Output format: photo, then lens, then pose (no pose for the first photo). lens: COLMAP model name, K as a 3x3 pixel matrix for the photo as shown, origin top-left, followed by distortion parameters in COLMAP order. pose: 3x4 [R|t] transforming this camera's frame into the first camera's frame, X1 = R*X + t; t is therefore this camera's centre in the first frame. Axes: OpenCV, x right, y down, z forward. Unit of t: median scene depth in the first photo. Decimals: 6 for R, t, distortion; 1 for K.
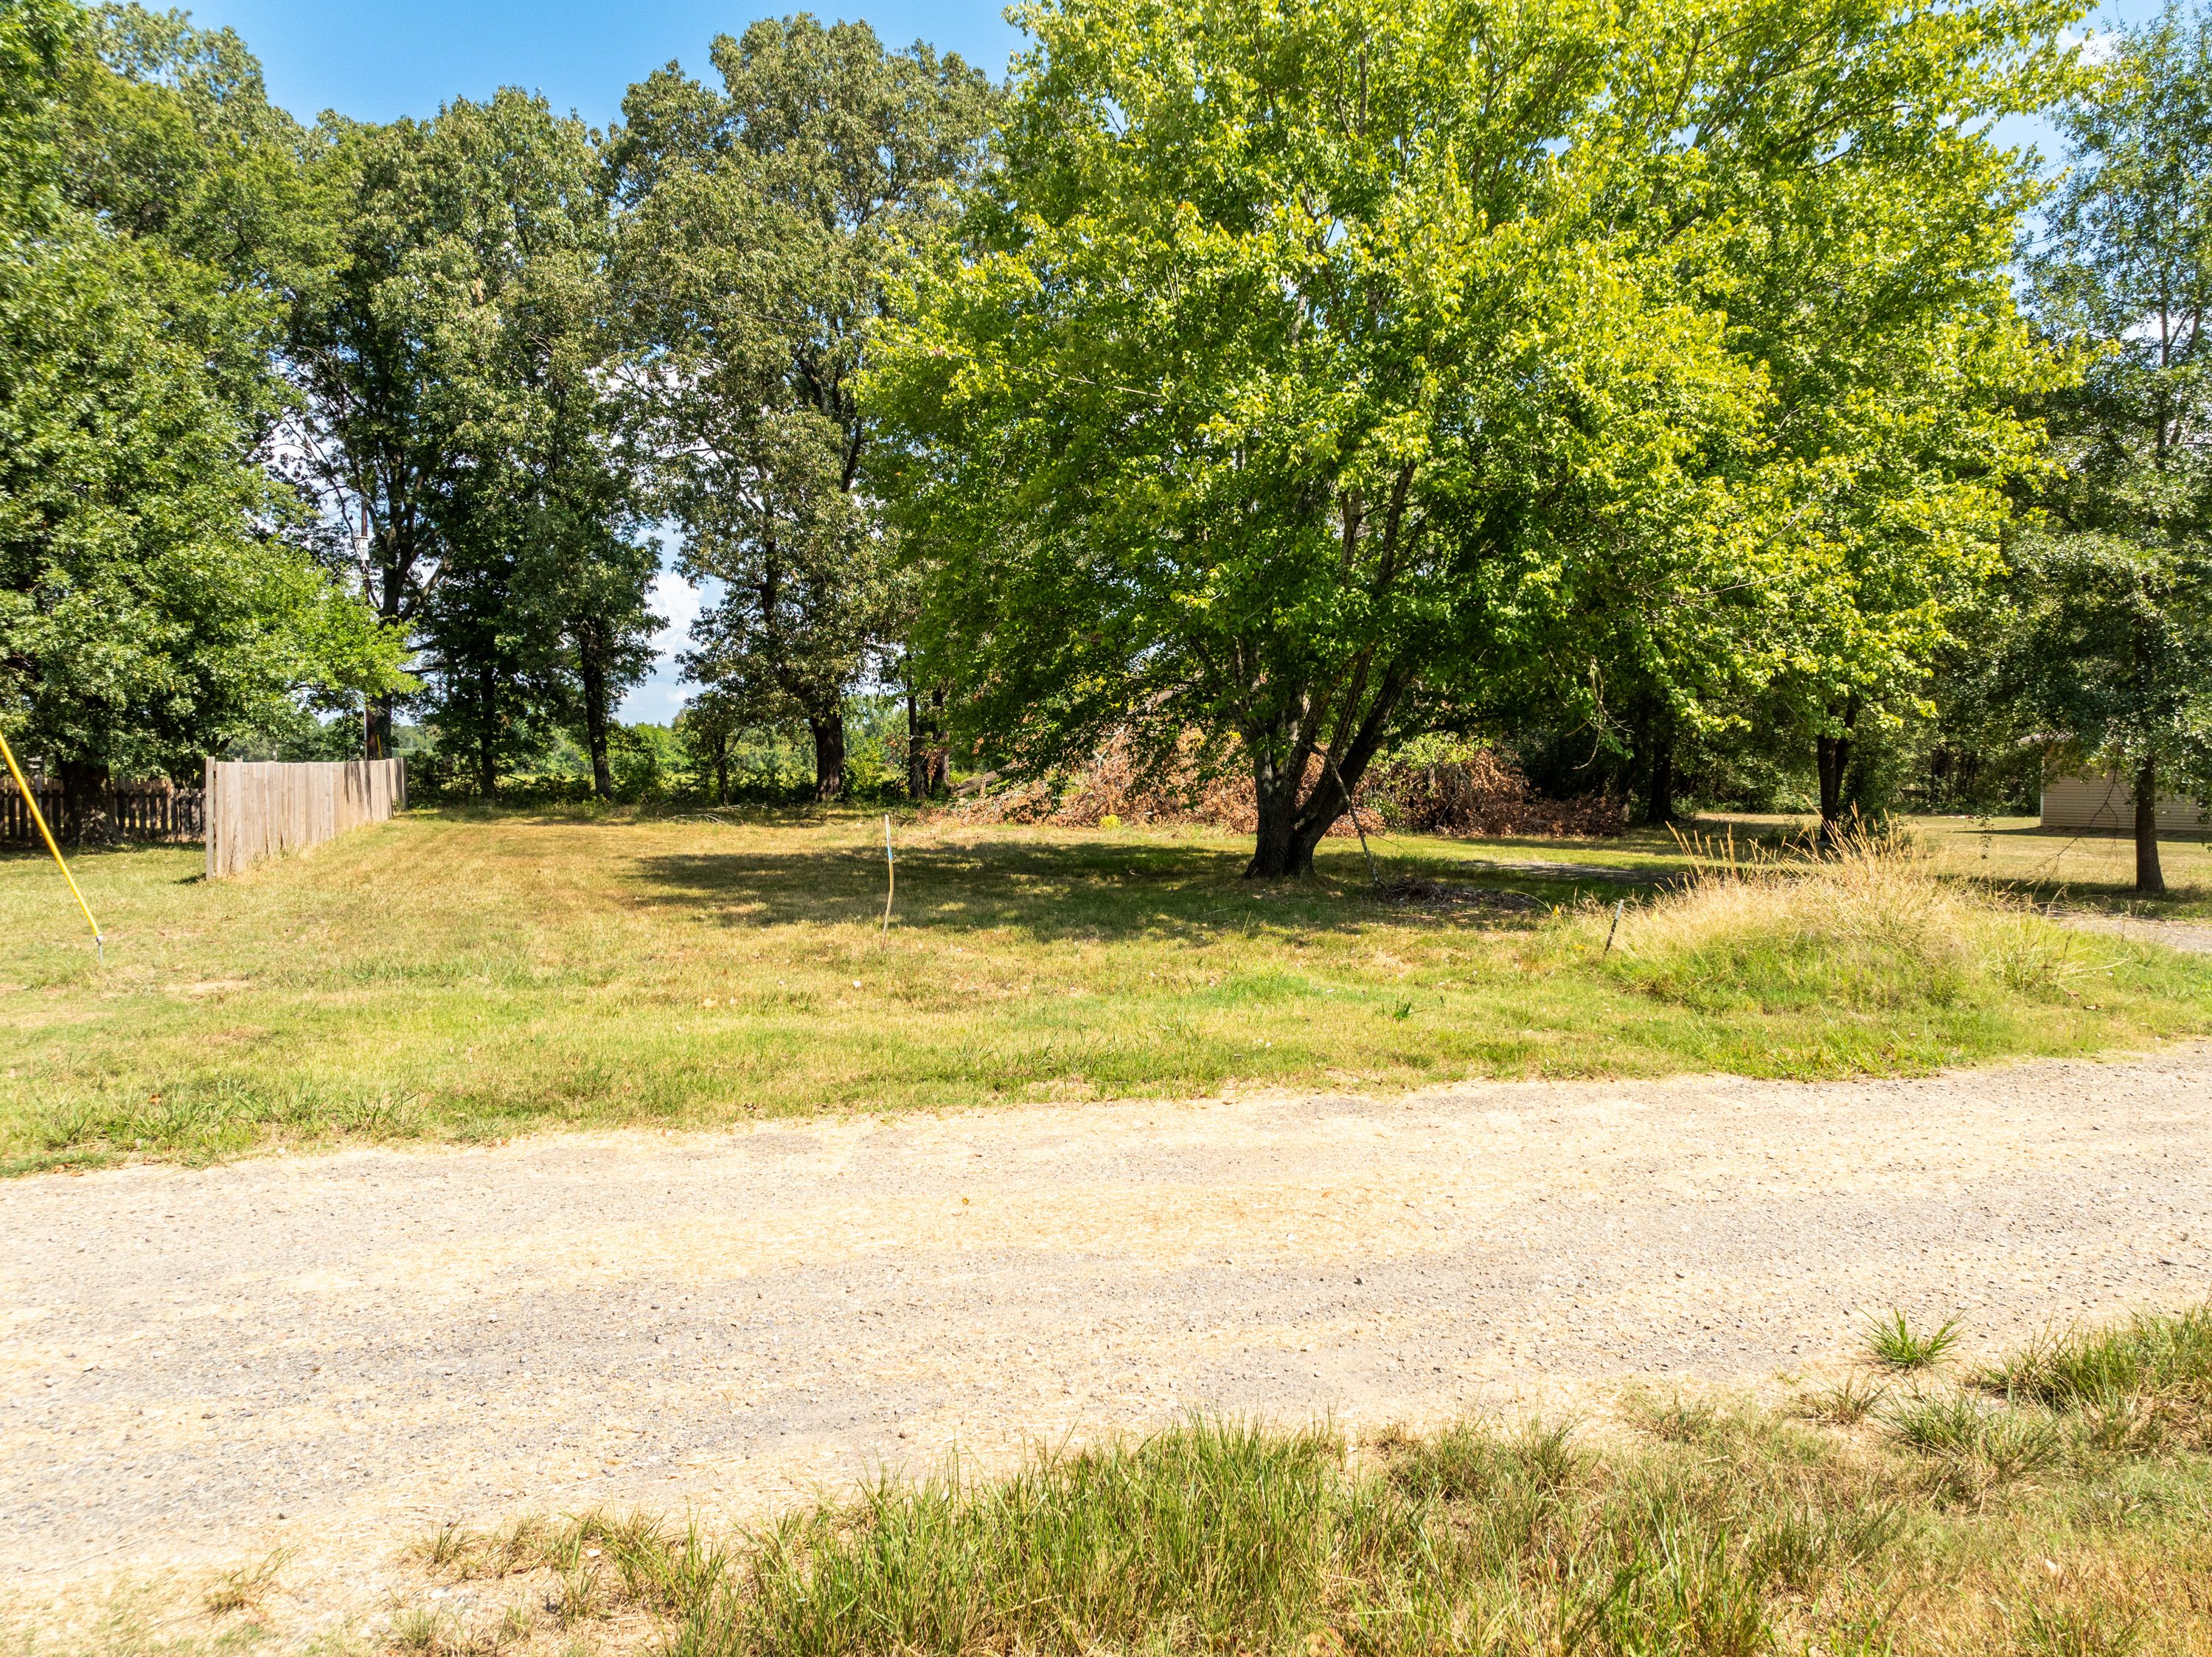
lens RADIAL K [[1566.7, 0, 1106.7], [0, 1566.7, 834.4], [0, 0, 1]] dist [-0.035448, 0.017081]
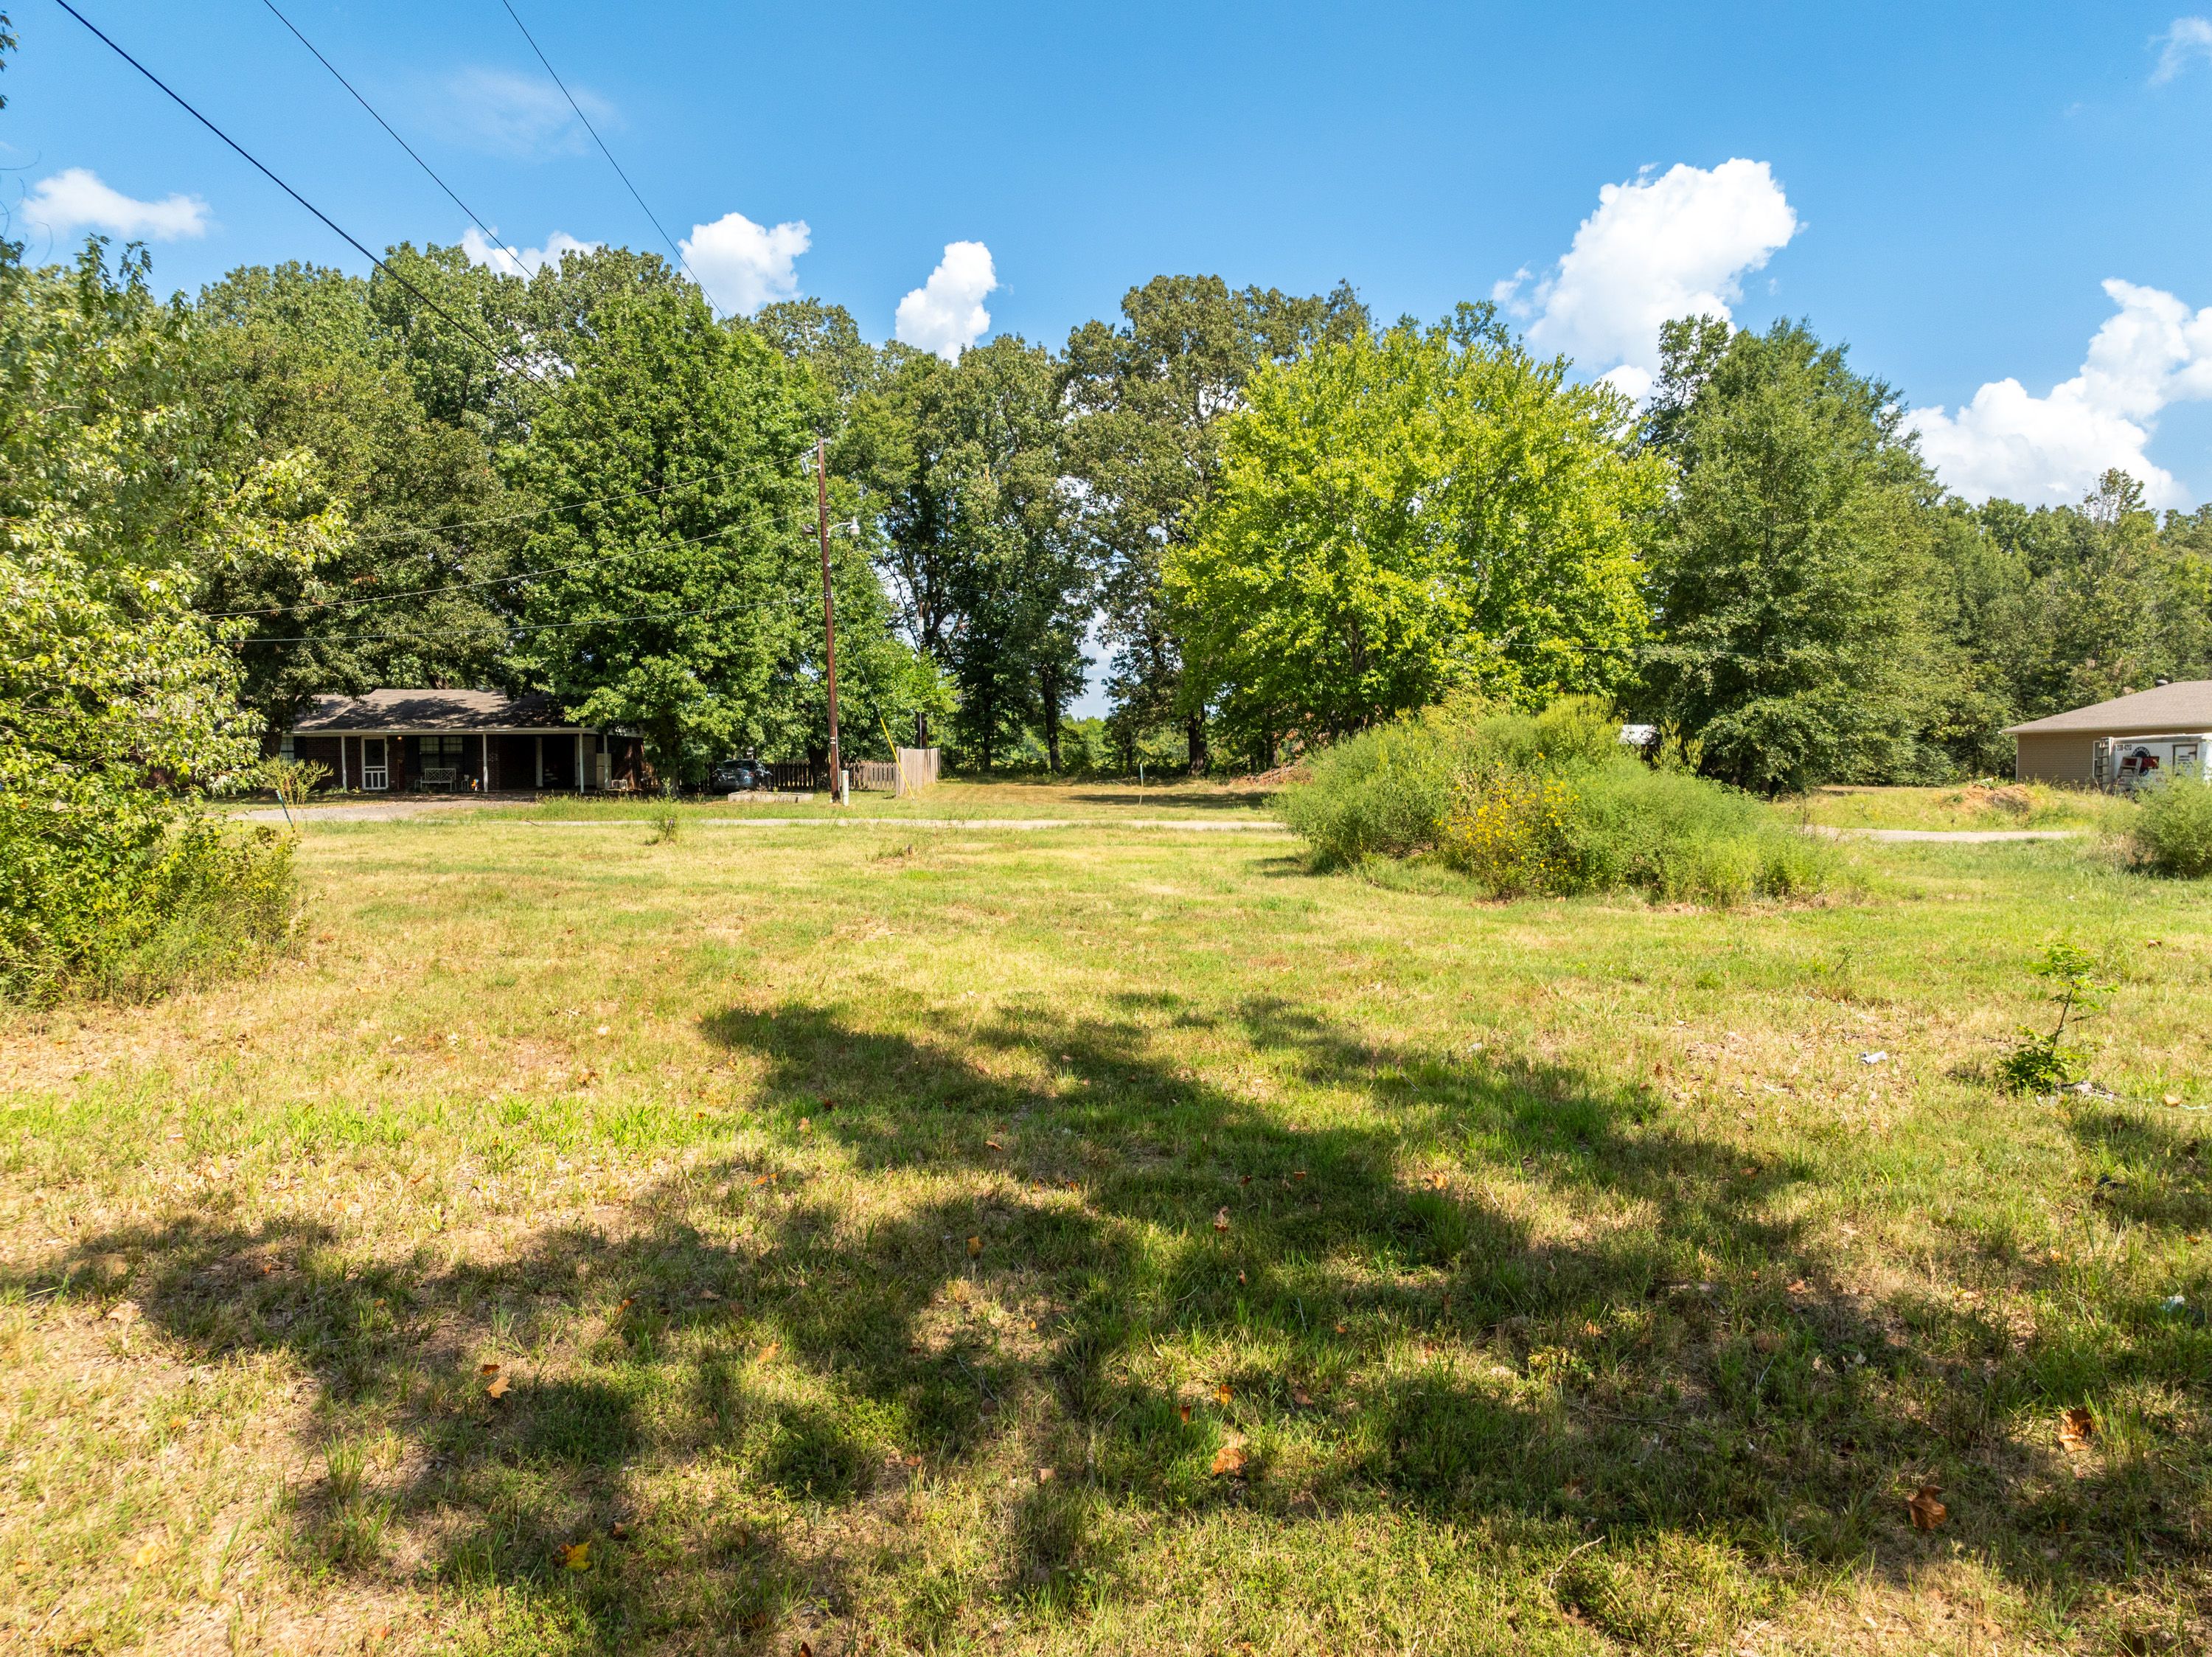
lens RADIAL K [[1566.7, 0, 1103.9], [0, 1566.7, 830.6], [0, 0, 1]] dist [-0.035448, 0.017081]
pose [[0.960151, 0.009161, -0.279332, 0.173480], [-0.007954, 0.999953, 0.005455, 0.027501], [0.279369, -0.003016, 0.960179, -0.525876]]
